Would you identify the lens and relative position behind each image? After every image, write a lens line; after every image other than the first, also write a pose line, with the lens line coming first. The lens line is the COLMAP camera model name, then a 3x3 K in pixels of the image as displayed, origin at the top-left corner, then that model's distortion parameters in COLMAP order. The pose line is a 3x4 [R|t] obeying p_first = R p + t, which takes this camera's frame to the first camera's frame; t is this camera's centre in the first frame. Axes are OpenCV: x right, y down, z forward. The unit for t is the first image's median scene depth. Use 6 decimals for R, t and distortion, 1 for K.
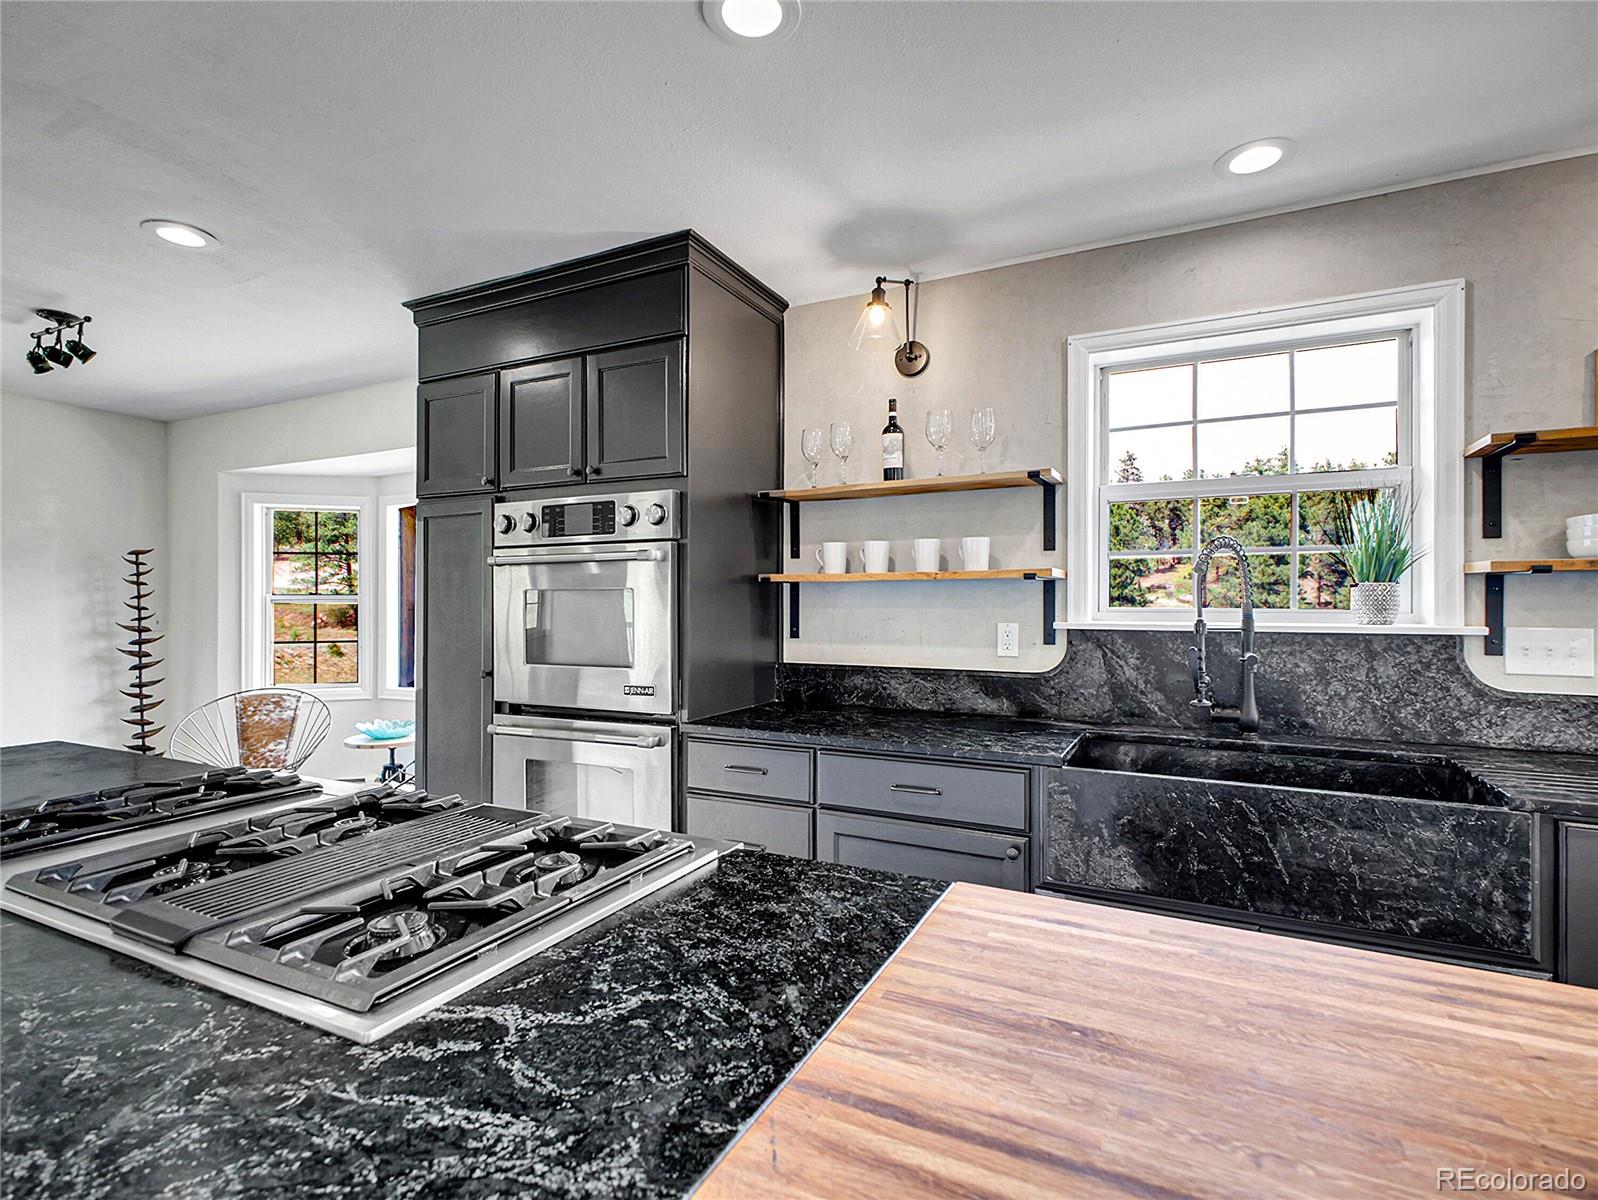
lens RADIAL K [[789.8, 0, 796.5], [0, 789.8, 597.5], [0, 0, 1]] dist [0.004850, -0.000285]
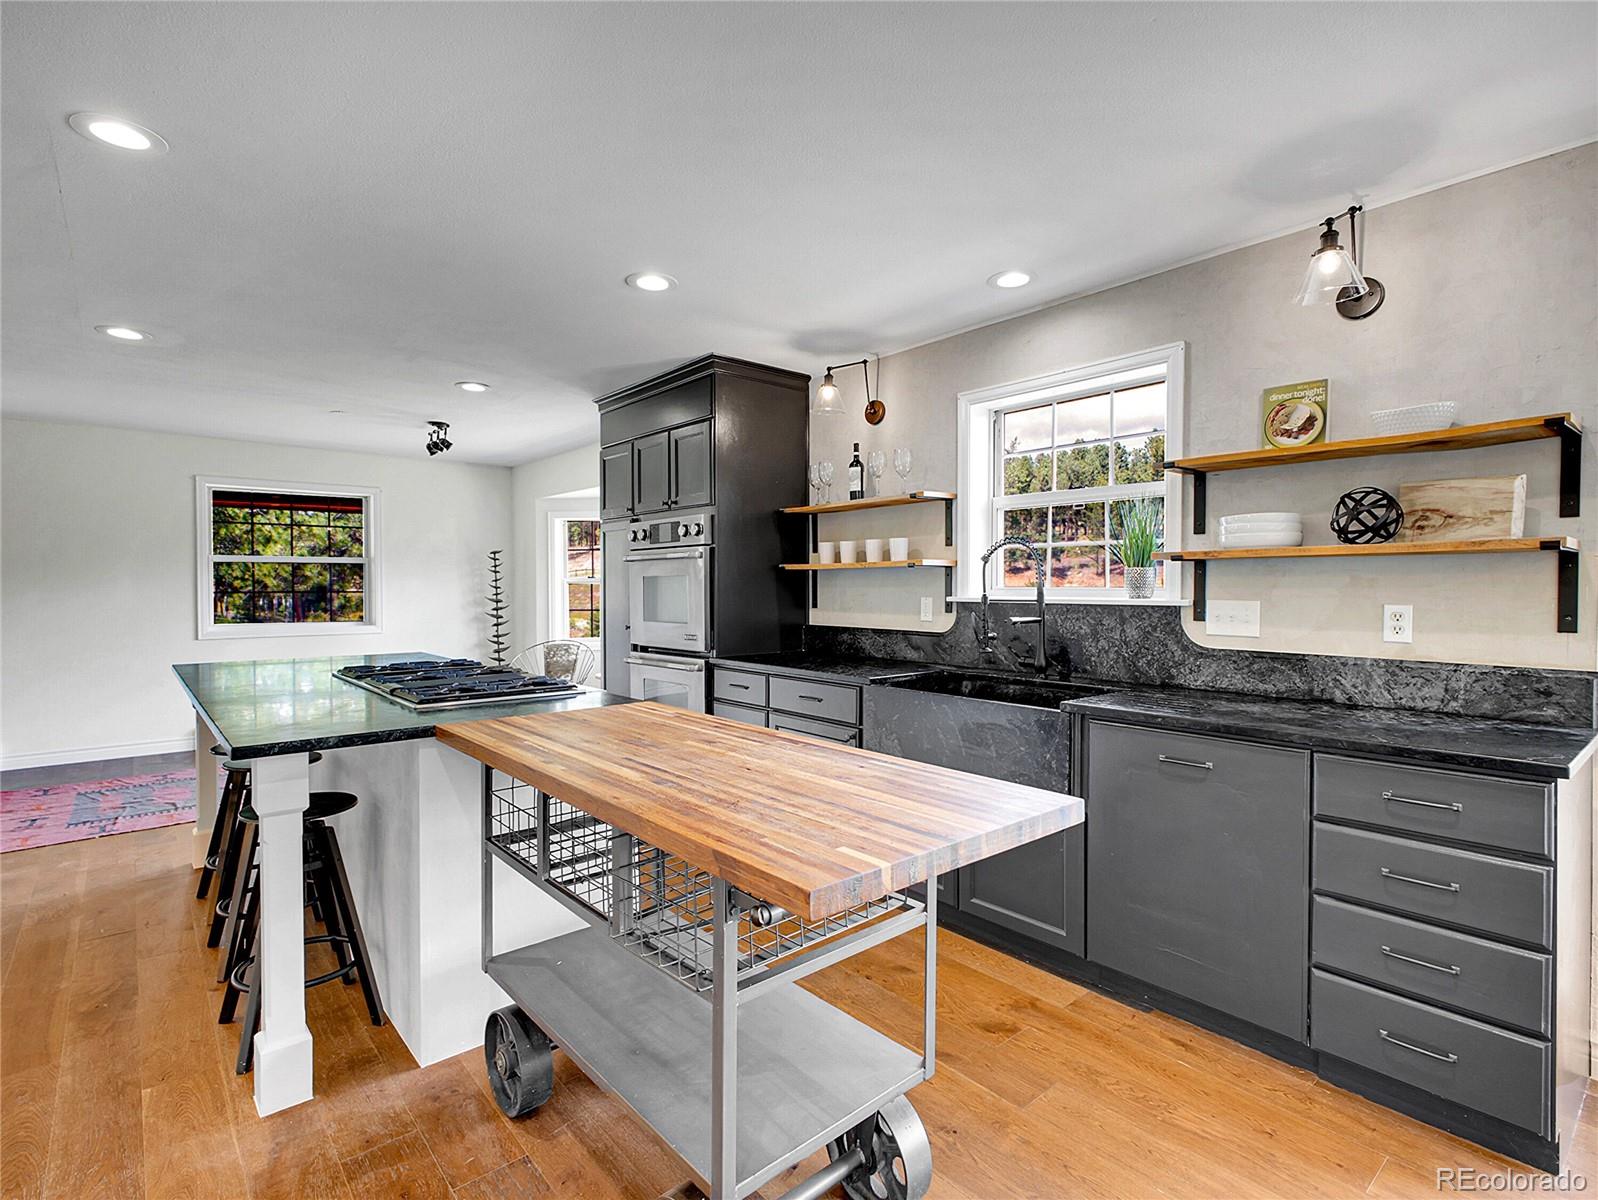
lens RADIAL K [[789.8, 0, 802.6], [0, 789.8, 596.4], [0, 0, 1]] dist [0.004850, -0.000285]
pose [[0.922726, 0.004241, -0.385434, 0.622968], [0.004360, 0.999761, 0.021439, -0.000712], [0.385433, -0.021463, 0.922486, -0.404667]]
